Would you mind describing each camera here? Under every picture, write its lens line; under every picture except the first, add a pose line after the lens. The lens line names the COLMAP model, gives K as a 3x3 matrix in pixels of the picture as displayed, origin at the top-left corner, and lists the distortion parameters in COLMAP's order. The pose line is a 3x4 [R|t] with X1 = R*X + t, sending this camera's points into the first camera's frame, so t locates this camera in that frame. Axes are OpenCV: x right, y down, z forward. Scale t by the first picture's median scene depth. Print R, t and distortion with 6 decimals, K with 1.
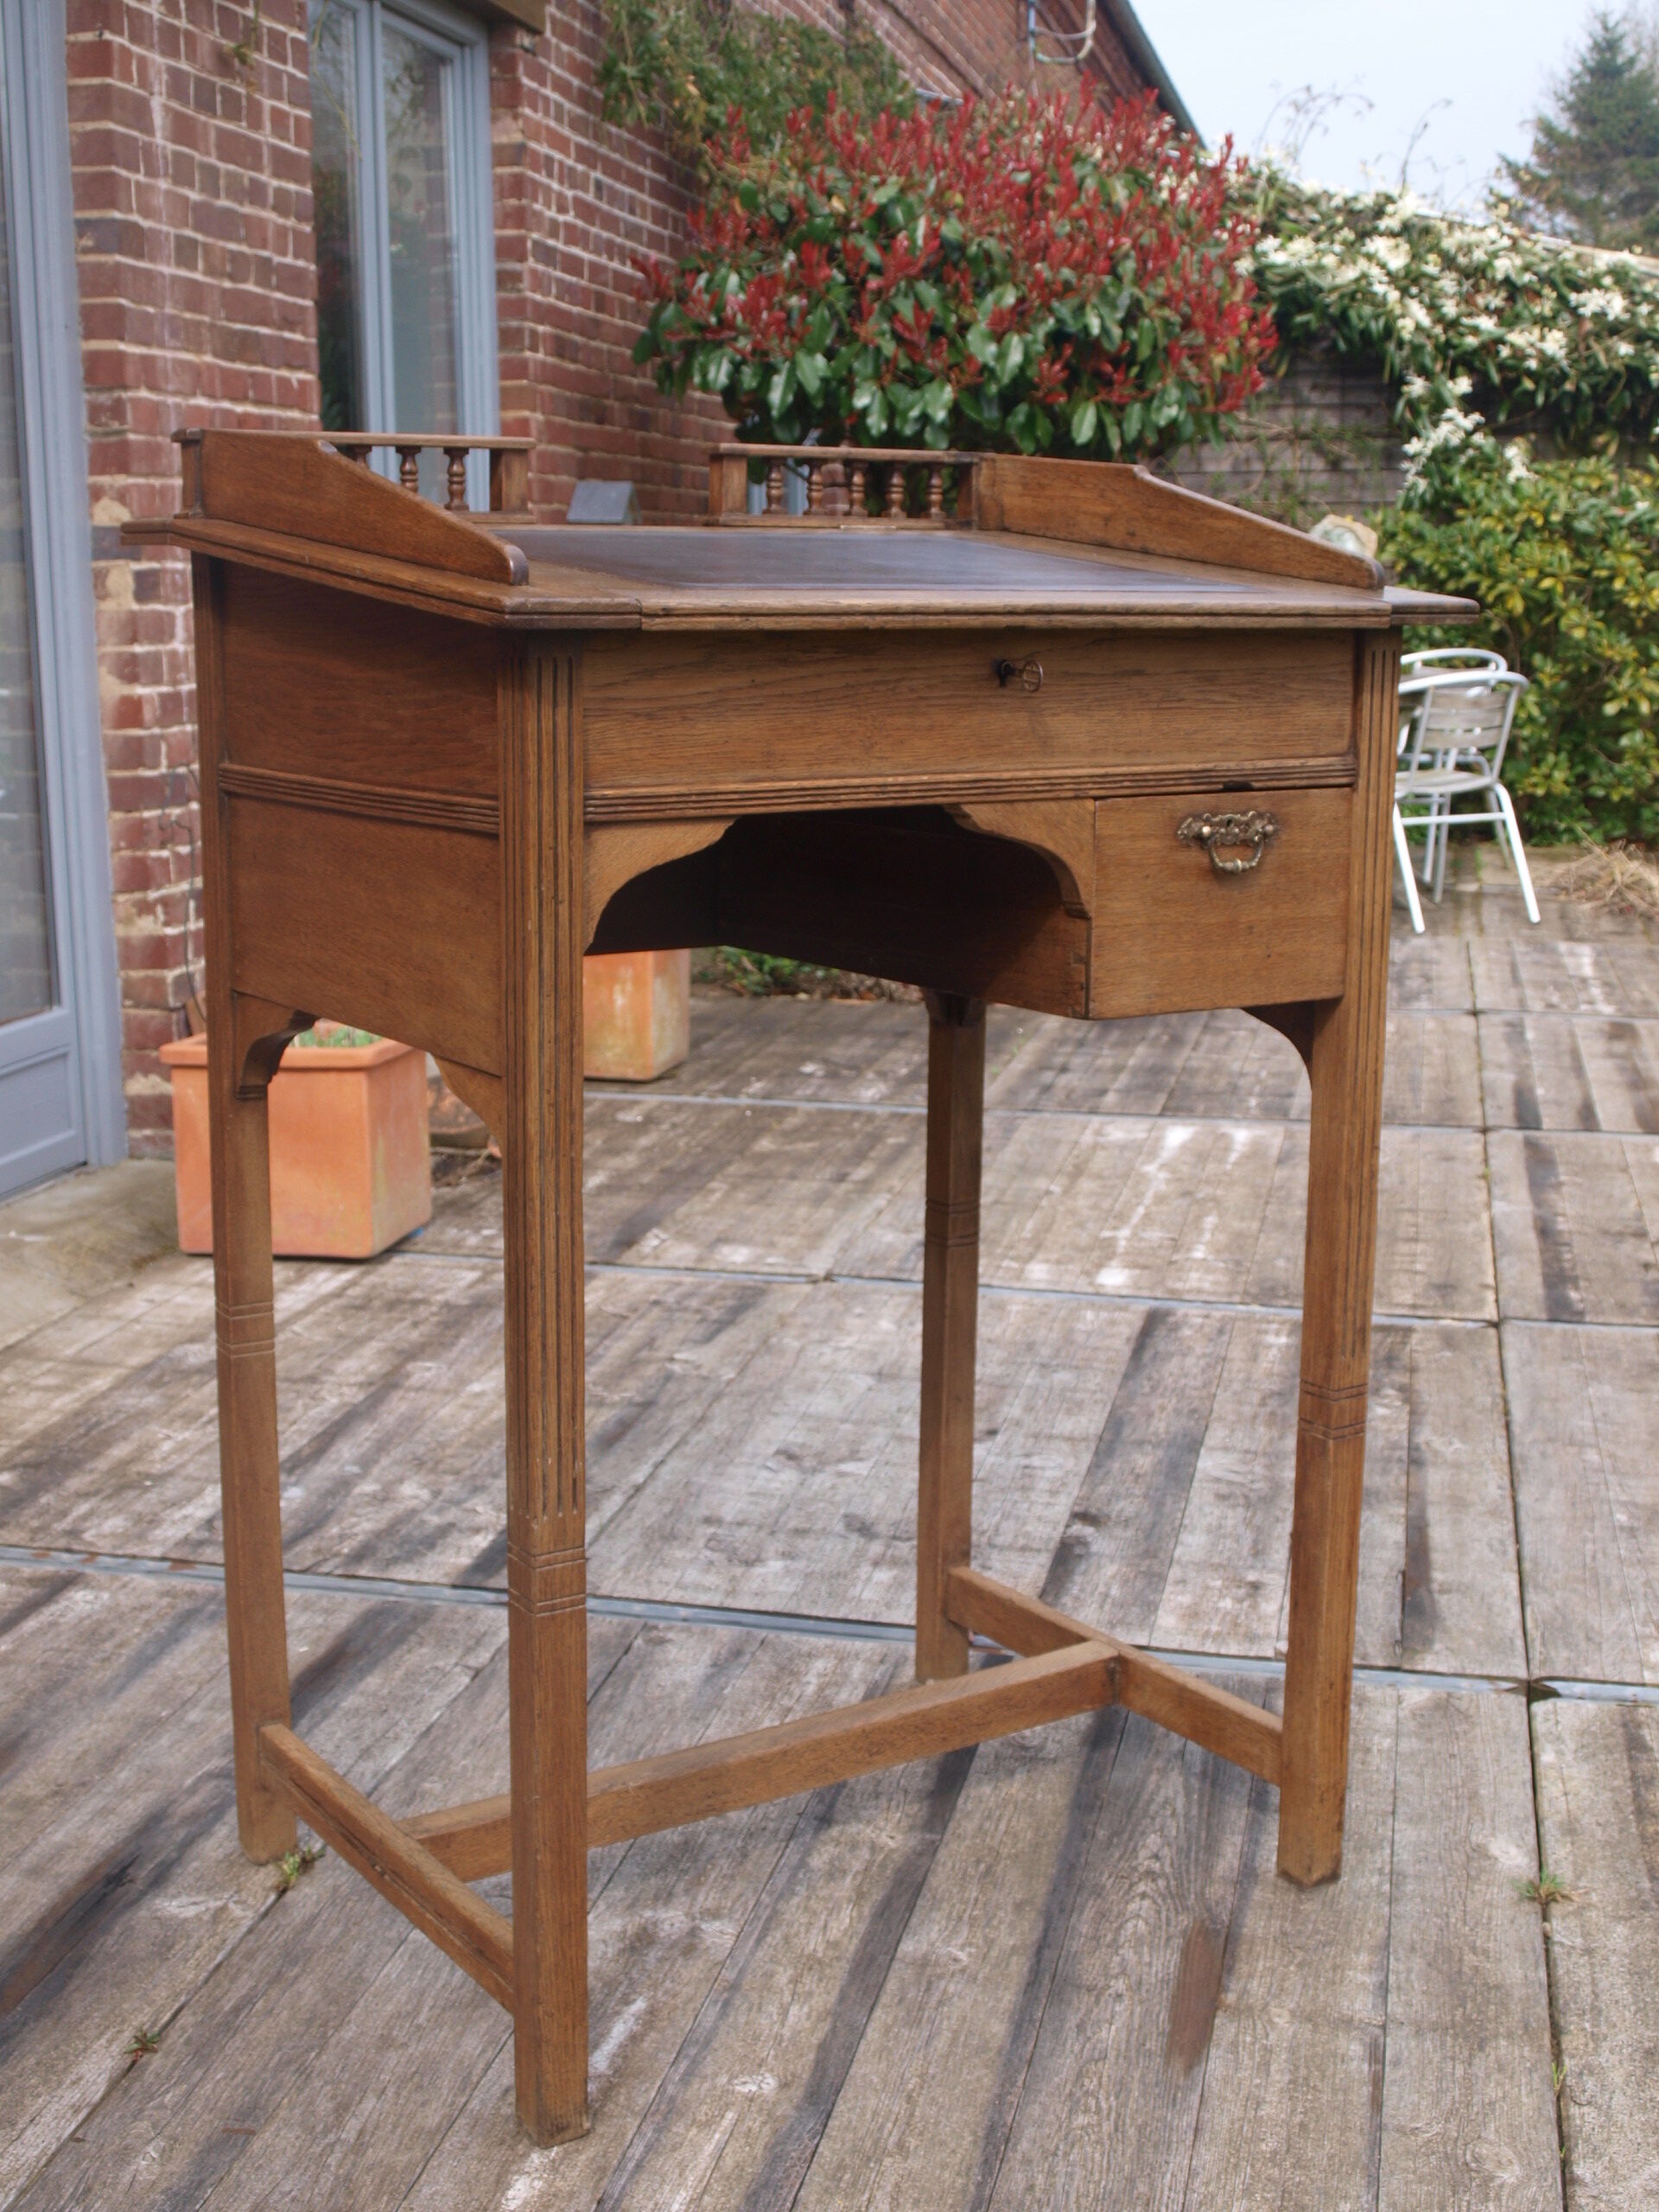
lens RADIAL K [[2788.4, 0, 812.3], [0, 2788.4, 1141.1], [0, 0, 1]] dist [-0.087788, 0.081051]
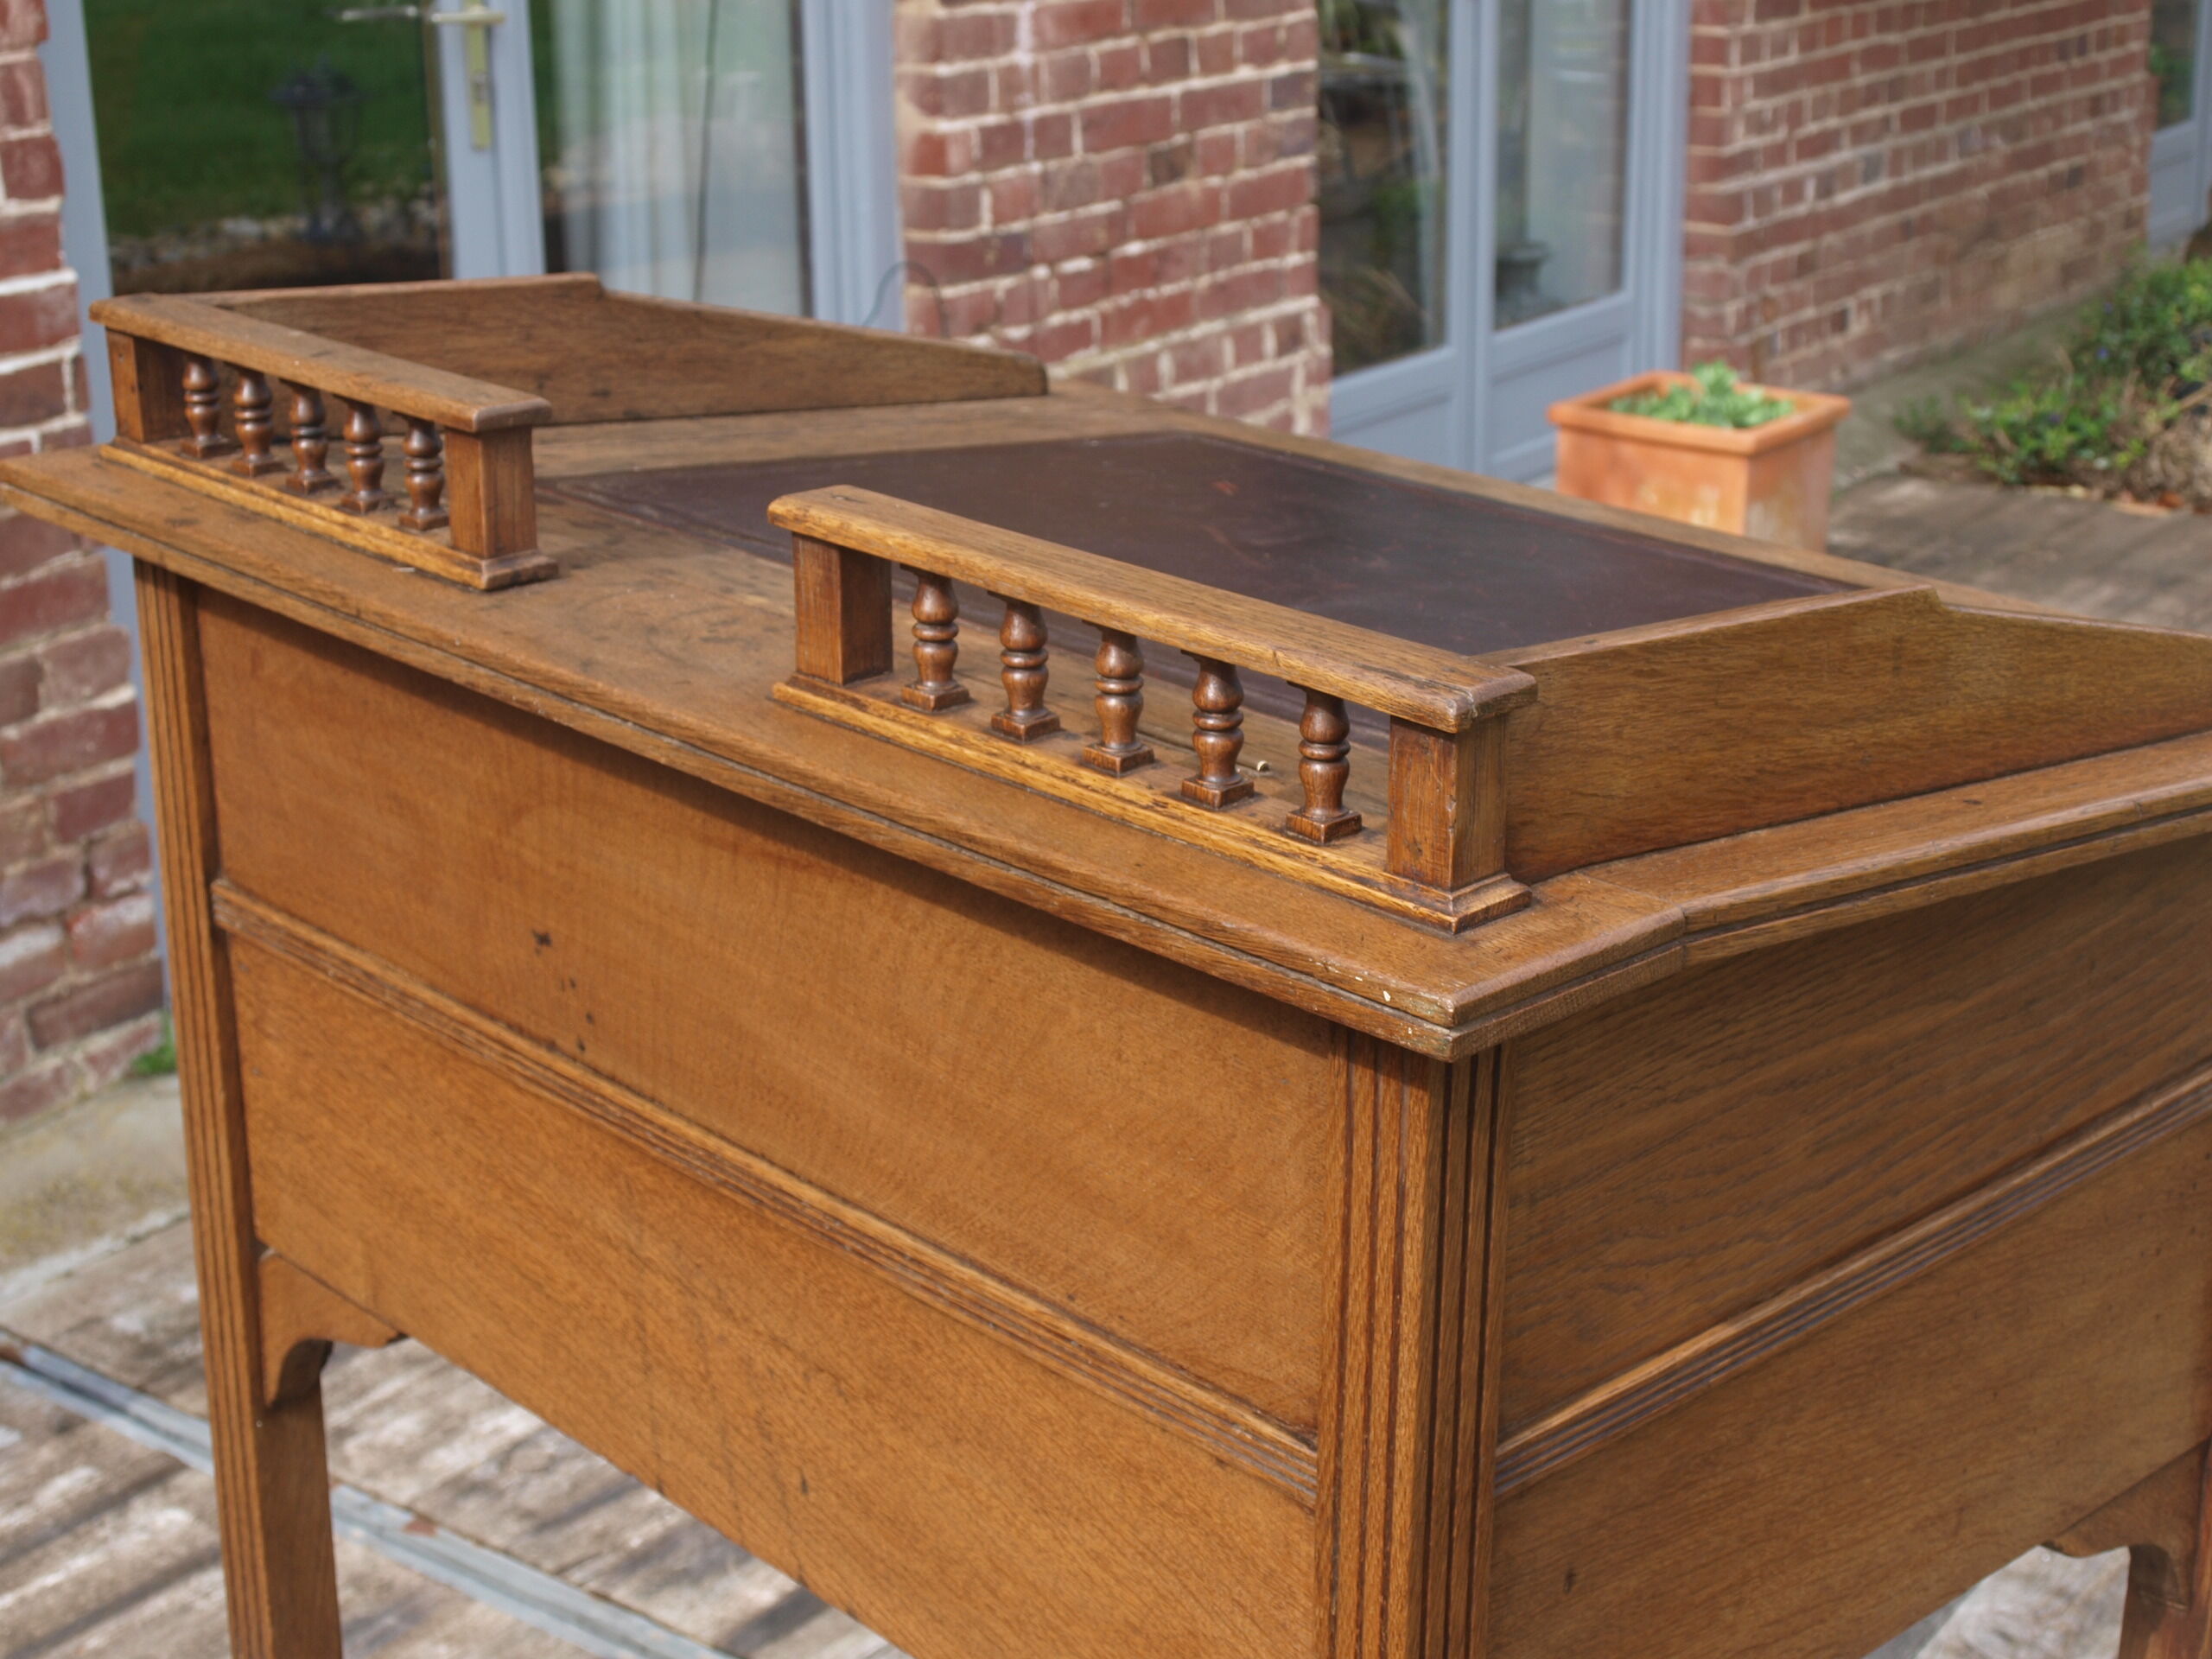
lens RADIAL K [[3406.2, 0, 1106.0], [0, 3406.2, 829.5], [0, 0, 1]] dist [-0.062668, 0.082789]
pose [[0.917754, 0.130148, -0.375219, 0.216224], [-0.080676, 0.986176, 0.144737, -0.148836], [0.388869, -0.102562, 0.915567, 0.223126]]
